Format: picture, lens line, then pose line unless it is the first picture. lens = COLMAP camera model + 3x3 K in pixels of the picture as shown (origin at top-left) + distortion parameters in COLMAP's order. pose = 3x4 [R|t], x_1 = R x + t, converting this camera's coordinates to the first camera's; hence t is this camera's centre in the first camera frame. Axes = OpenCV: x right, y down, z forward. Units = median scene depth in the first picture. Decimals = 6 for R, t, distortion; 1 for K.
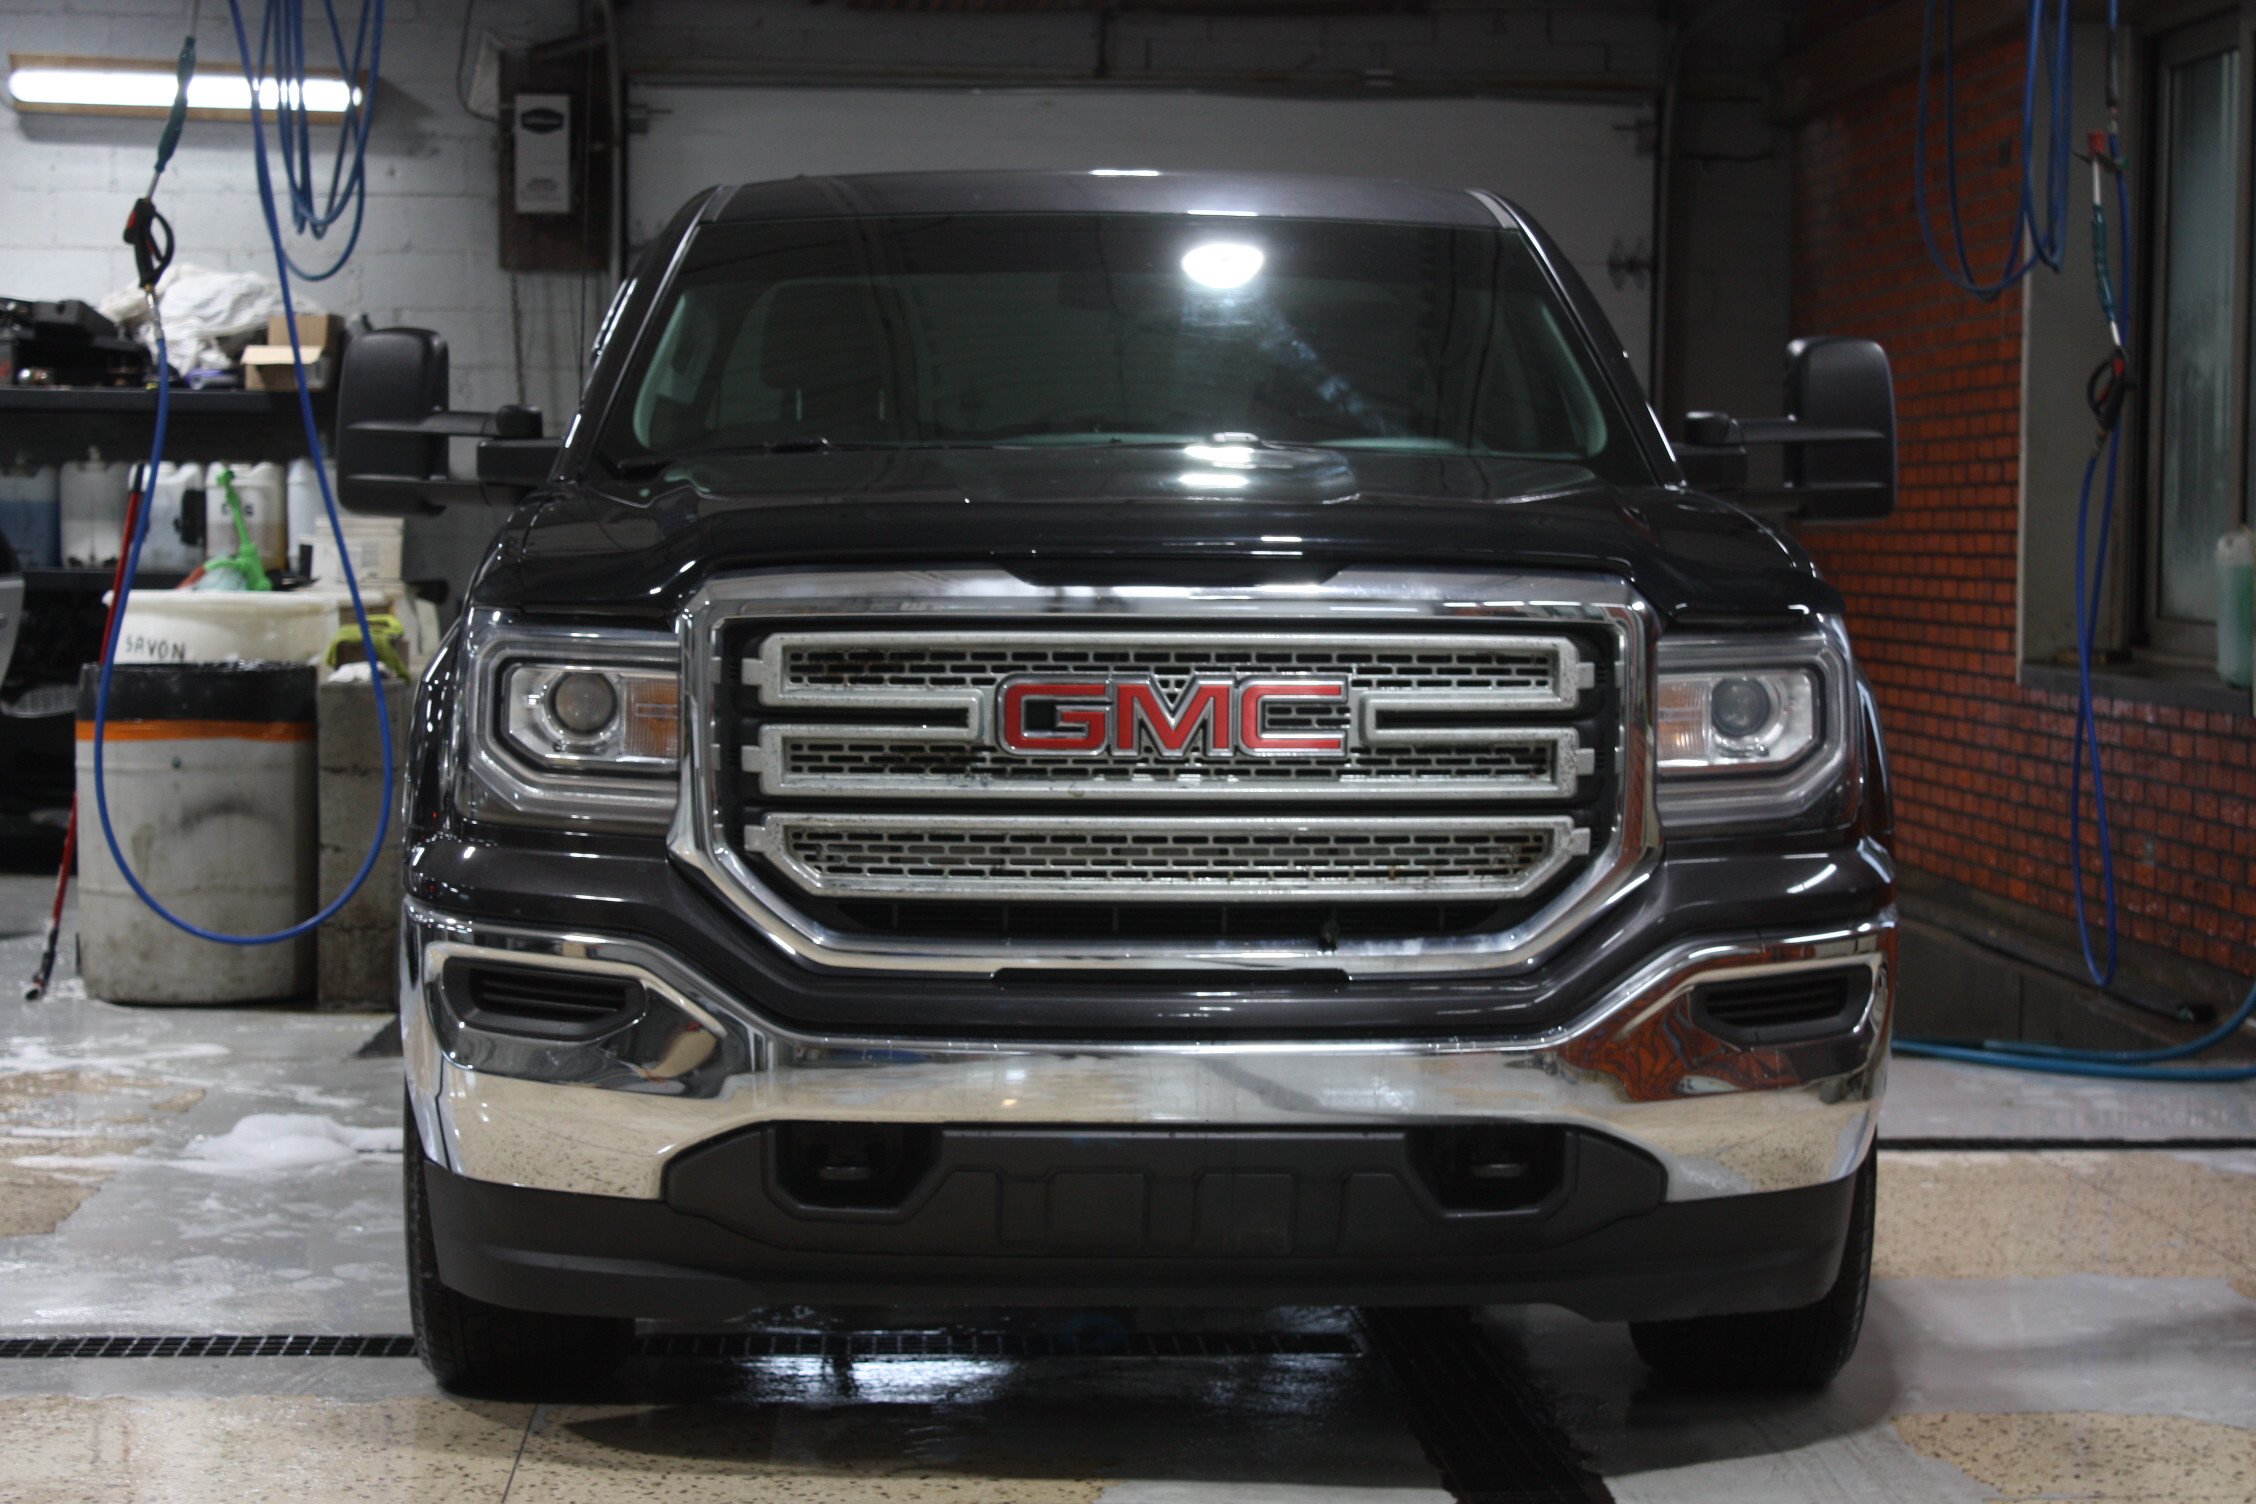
lens RADIAL K [[4829.9, 0, 1128.2], [0, 4829.9, 748.4], [0, 0, 1]] dist [0.004944, 0.000000]
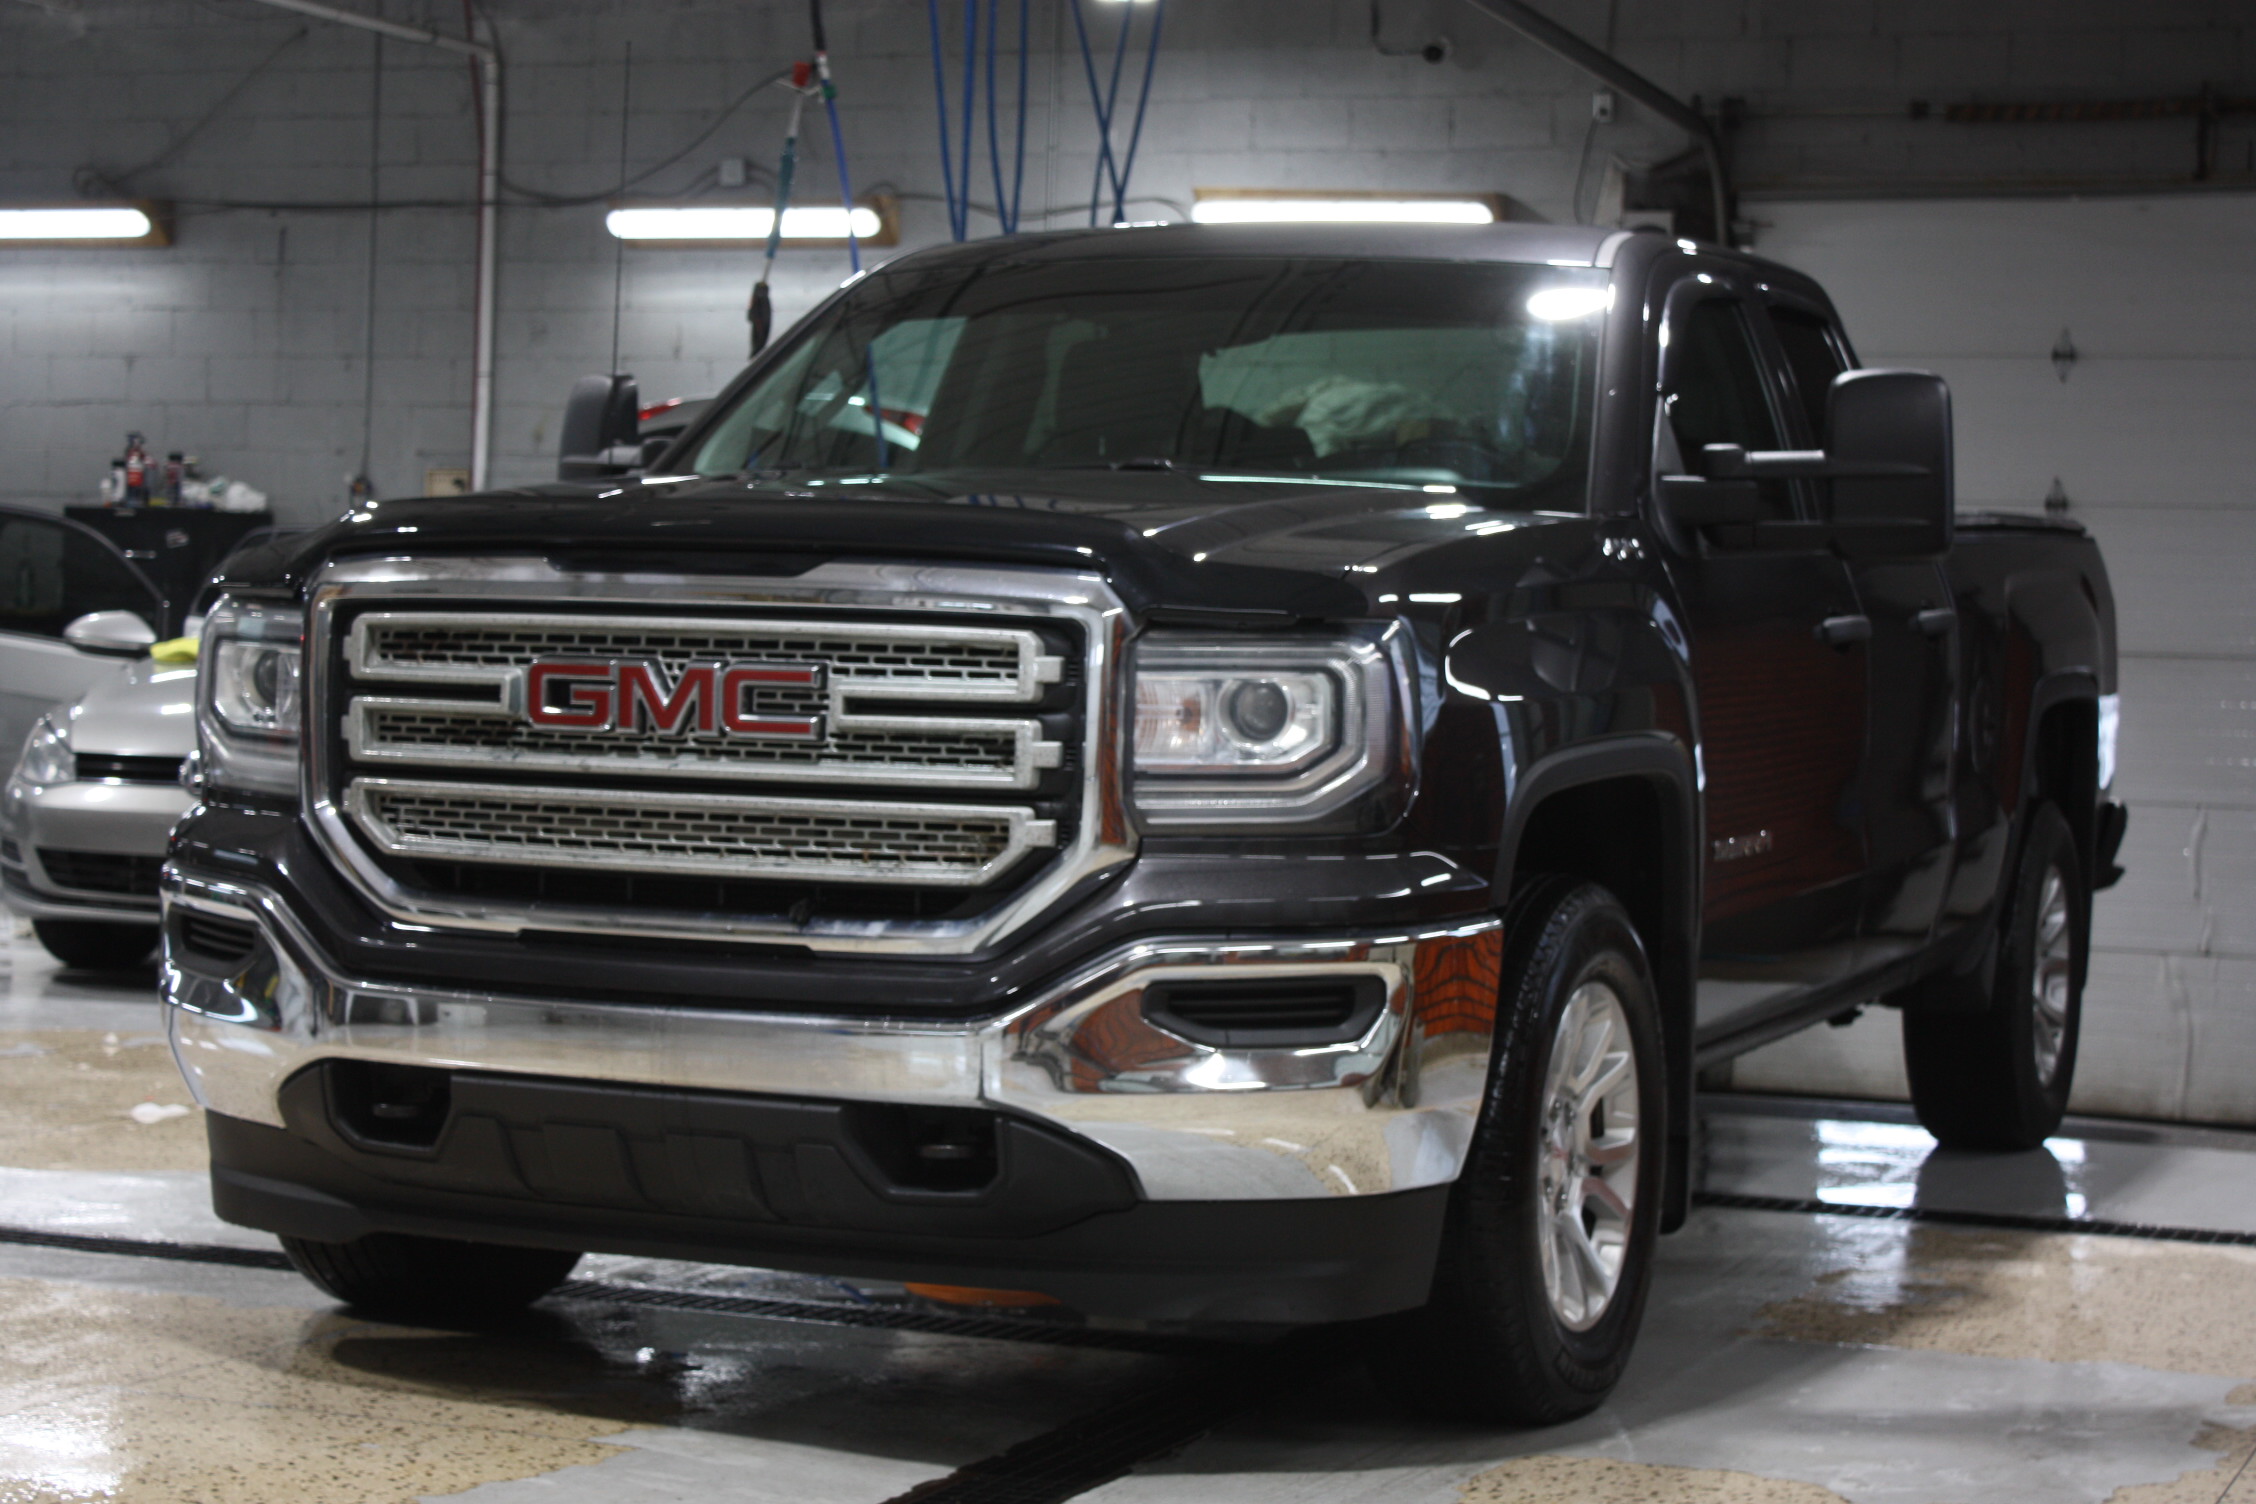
lens RADIAL K [[4484.4, 0, 1127.7], [0, 4484.4, 757.6], [0, 0, 1]] dist [0.045973, 0.000000]
pose [[0.889672, 0.029454, -0.455650, 0.540985], [-0.043247, 0.998867, -0.019872, 0.021476], [0.454548, 0.037385, 0.889937, 0.172992]]
